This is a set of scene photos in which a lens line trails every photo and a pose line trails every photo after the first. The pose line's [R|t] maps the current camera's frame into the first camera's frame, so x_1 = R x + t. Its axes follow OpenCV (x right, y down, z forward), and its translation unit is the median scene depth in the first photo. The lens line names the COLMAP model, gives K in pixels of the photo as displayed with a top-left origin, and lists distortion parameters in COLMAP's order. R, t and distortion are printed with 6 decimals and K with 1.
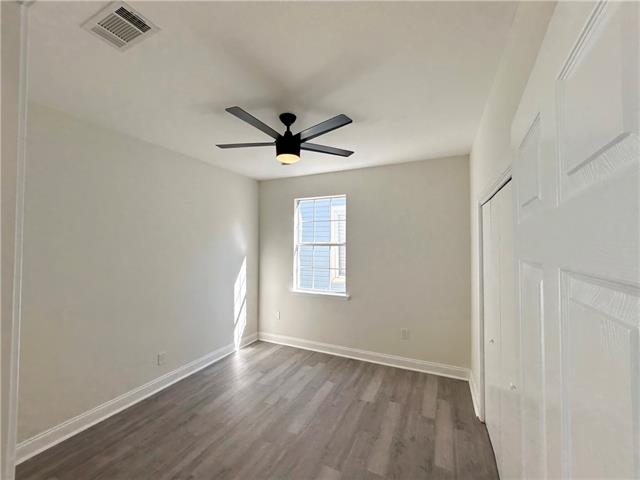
lens RADIAL K [[260.8, 0, 320.0], [0, 260.8, 240.0], [0, 0, 1]] dist [0.000896, 0.000044]
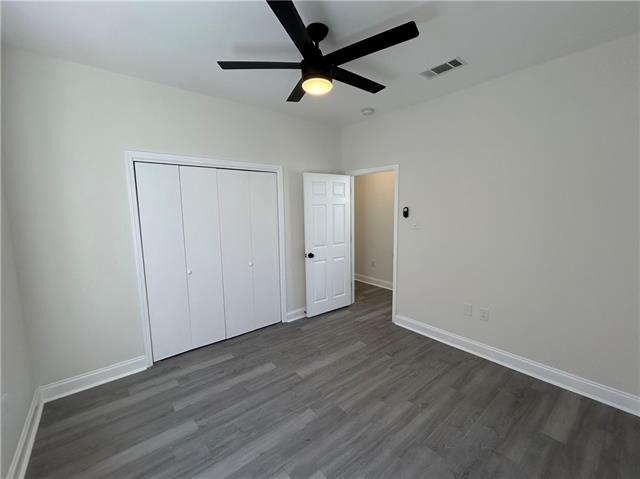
lens RADIAL K [[260.8, 0, 320.0], [0, 260.8, 239.5], [0, 0, 1]] dist [0.000896, 0.000044]
pose [[-0.904318, -0.043365, 0.424651, -0.463263], [0.000699, 0.994674, 0.103065, 0.062675], [-0.426859, 0.093500, -0.899472, 1.675254]]
